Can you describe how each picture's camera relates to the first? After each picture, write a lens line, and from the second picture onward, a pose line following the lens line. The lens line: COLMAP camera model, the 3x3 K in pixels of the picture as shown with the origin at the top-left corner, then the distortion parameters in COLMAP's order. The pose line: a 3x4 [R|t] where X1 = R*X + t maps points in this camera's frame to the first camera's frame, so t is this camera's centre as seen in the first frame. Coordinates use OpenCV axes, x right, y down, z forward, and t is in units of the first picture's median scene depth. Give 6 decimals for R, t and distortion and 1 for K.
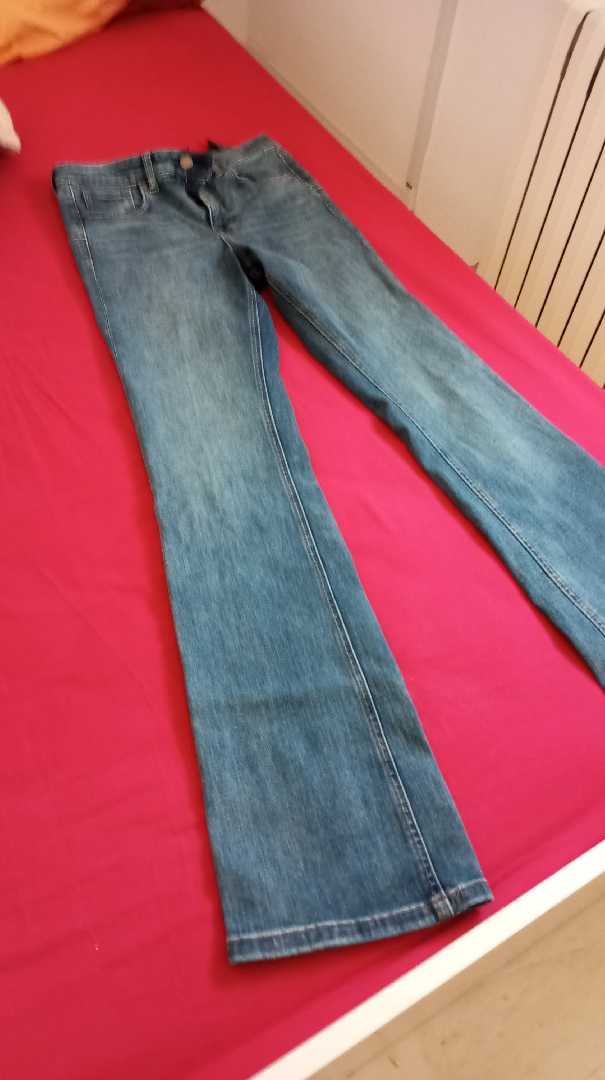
lens RADIAL K [[896.5, 0, 302.5], [0, 896.5, 540.0], [0, 0, 1]] dist [0.009092, -0.003246]
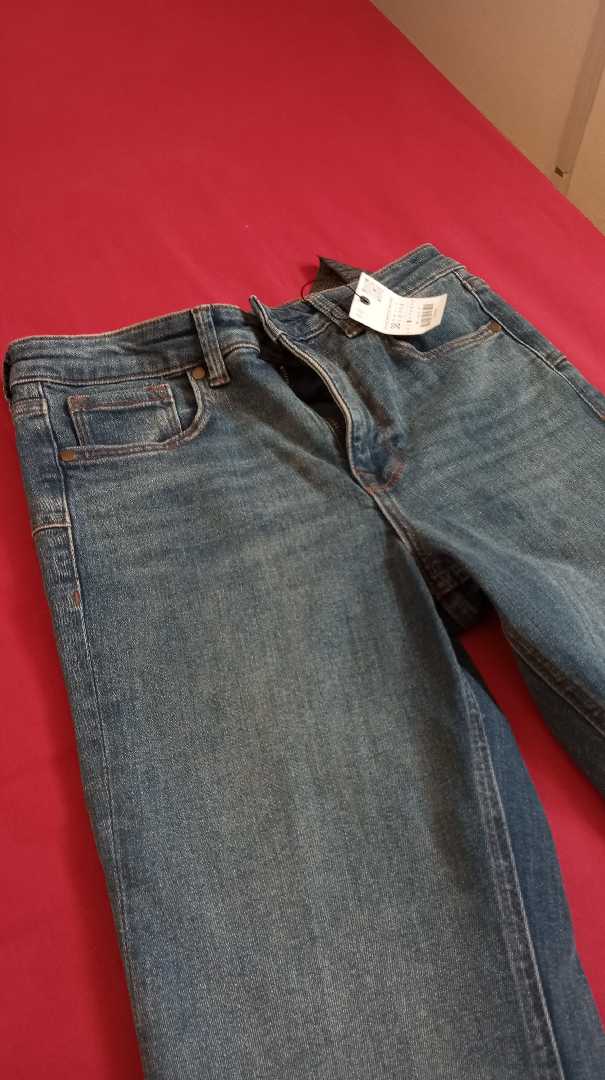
lens RADIAL K [[896.5, 0, 302.5], [0, 896.5, 540.0], [0, 0, 1]] dist [0.009092, -0.003246]
pose [[0.997660, -0.020512, -0.065223, -0.123325], [0.019459, 0.999670, -0.016748, -0.396498], [0.065545, 0.015439, 0.997730, 0.709984]]
